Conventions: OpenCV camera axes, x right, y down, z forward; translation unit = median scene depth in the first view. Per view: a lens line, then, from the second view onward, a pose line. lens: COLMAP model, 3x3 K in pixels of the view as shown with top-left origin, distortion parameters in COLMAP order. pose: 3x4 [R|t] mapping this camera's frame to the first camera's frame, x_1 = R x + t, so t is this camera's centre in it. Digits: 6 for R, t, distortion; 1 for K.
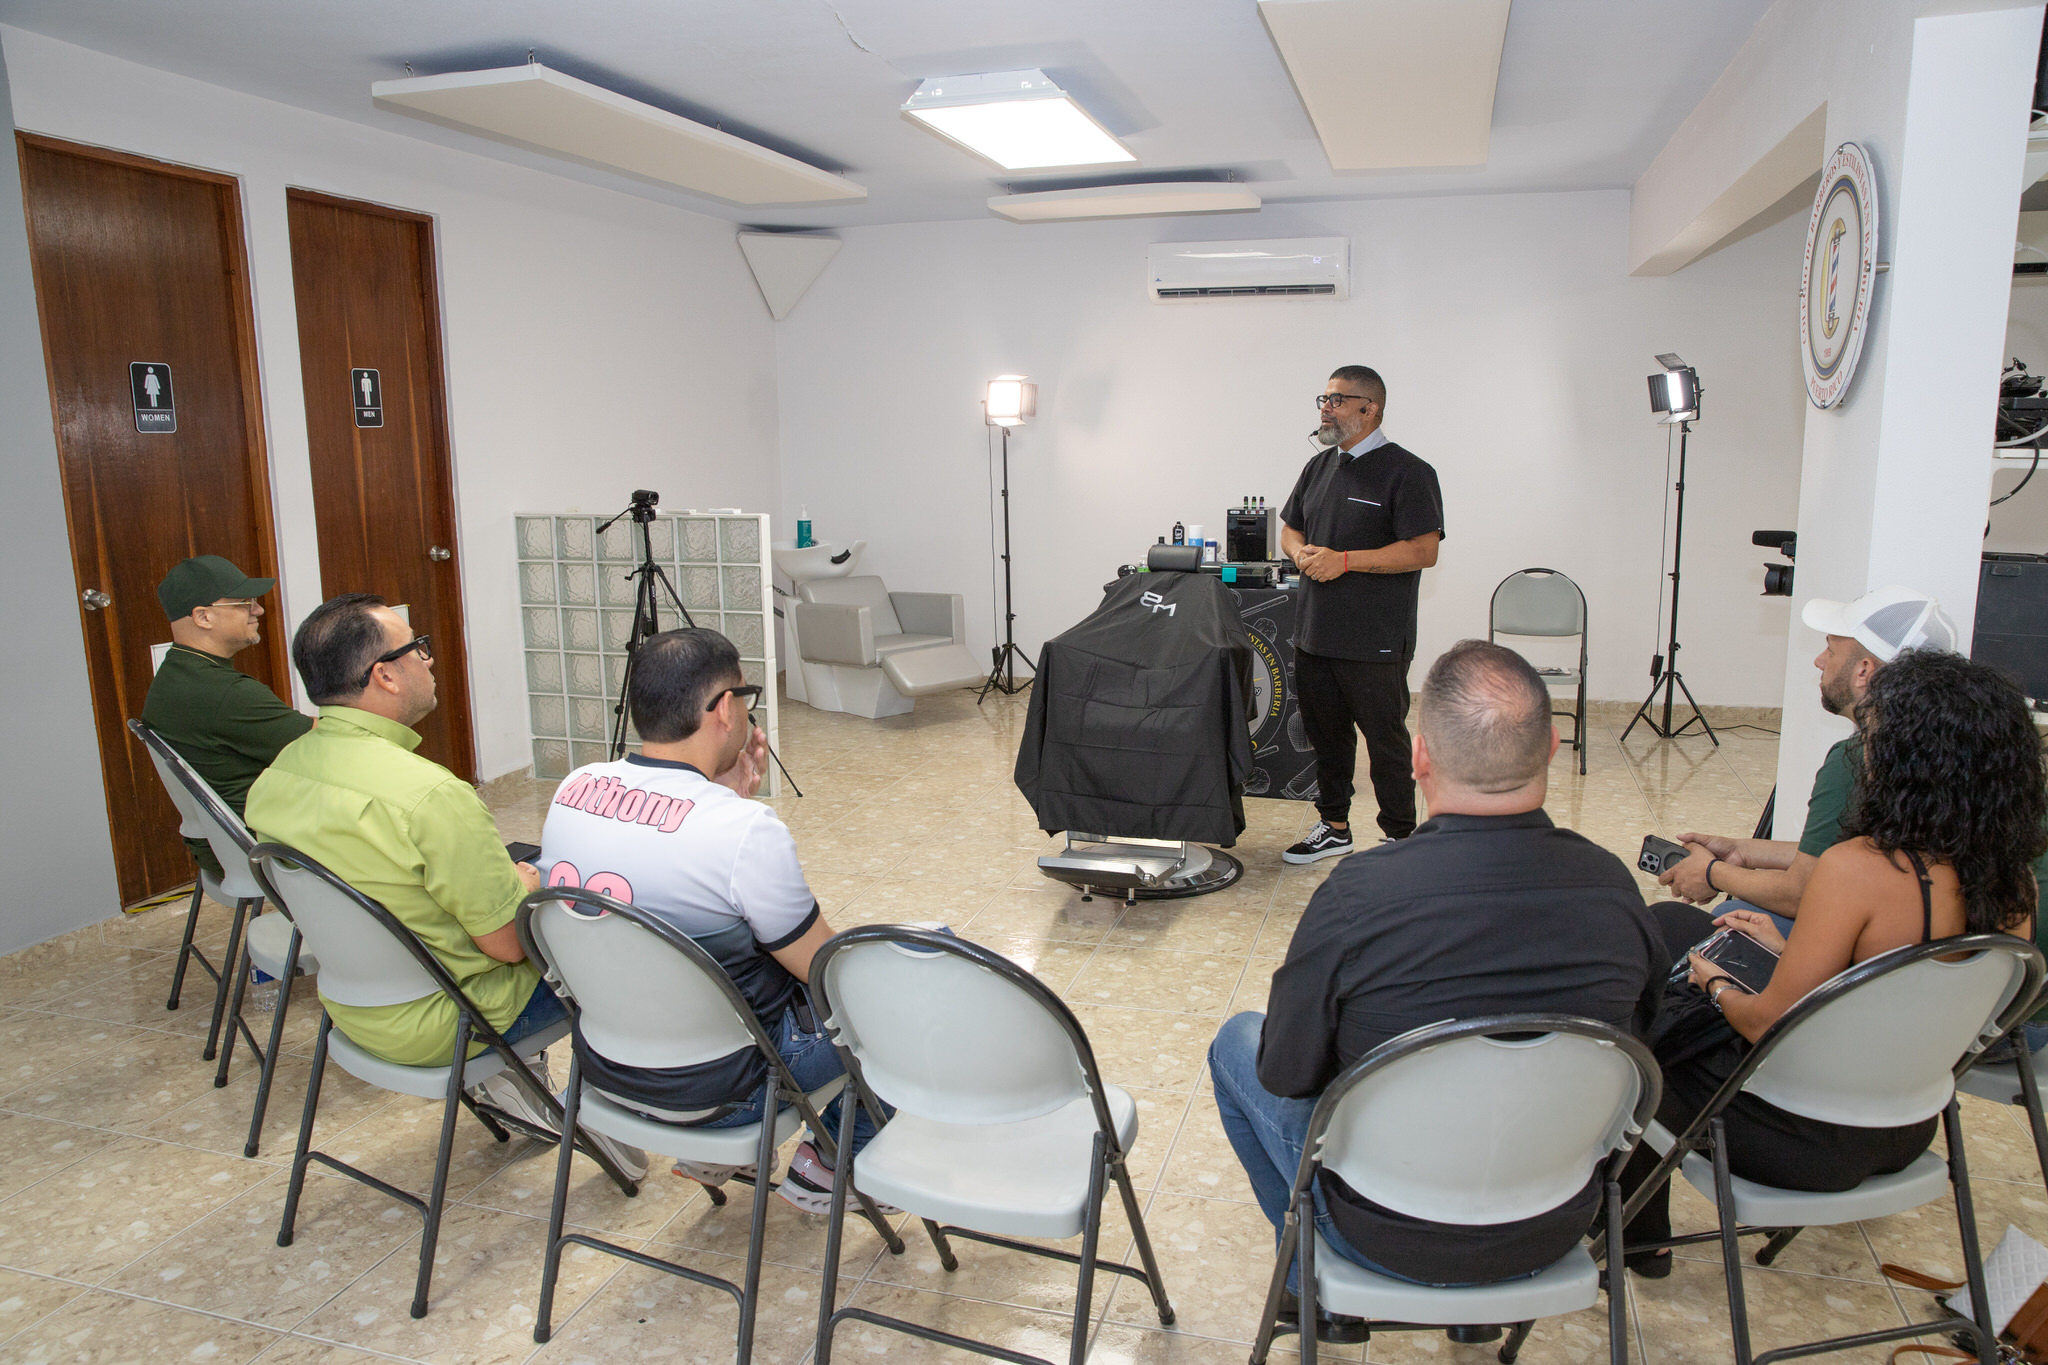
lens RADIAL K [[1452.1, 0, 1000.3], [0, 1452.1, 700.7], [0, 0, 1]] dist [-0.094360, 0.060166]
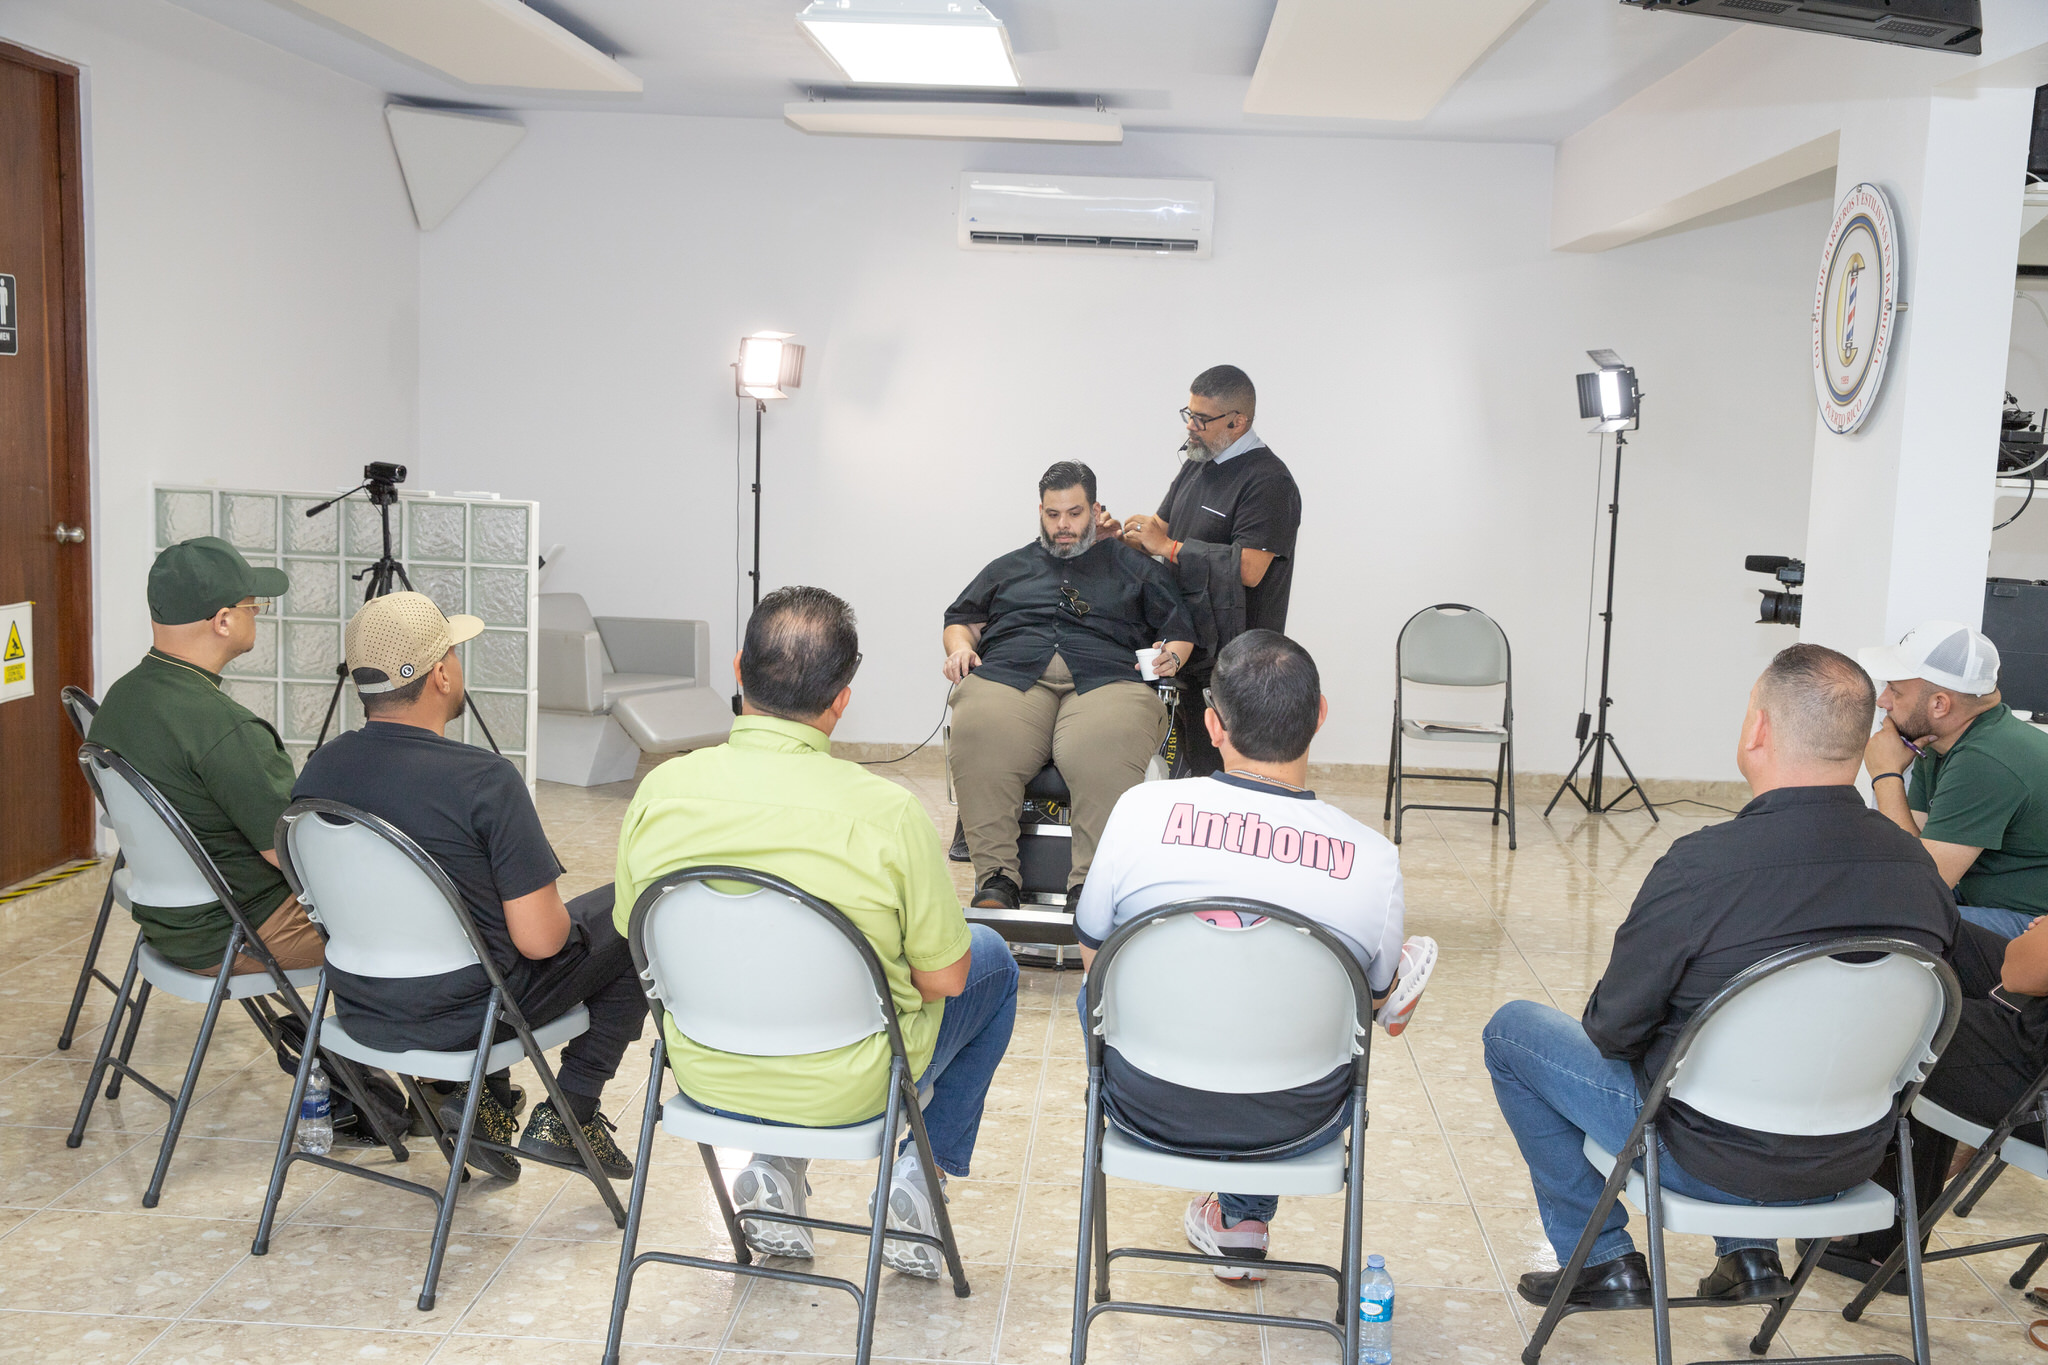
lens RADIAL K [[2387.9, 0, 1000.3], [0, 2387.9, 706.5], [0, 0, 1]] dist [0.038904, 0.000000]
pose [[0.968659, 0.018833, 0.247679, -0.239237], [-0.004948, 0.998387, -0.056565, 0.051122], [-0.248344, 0.053567, 0.967190, -0.288624]]
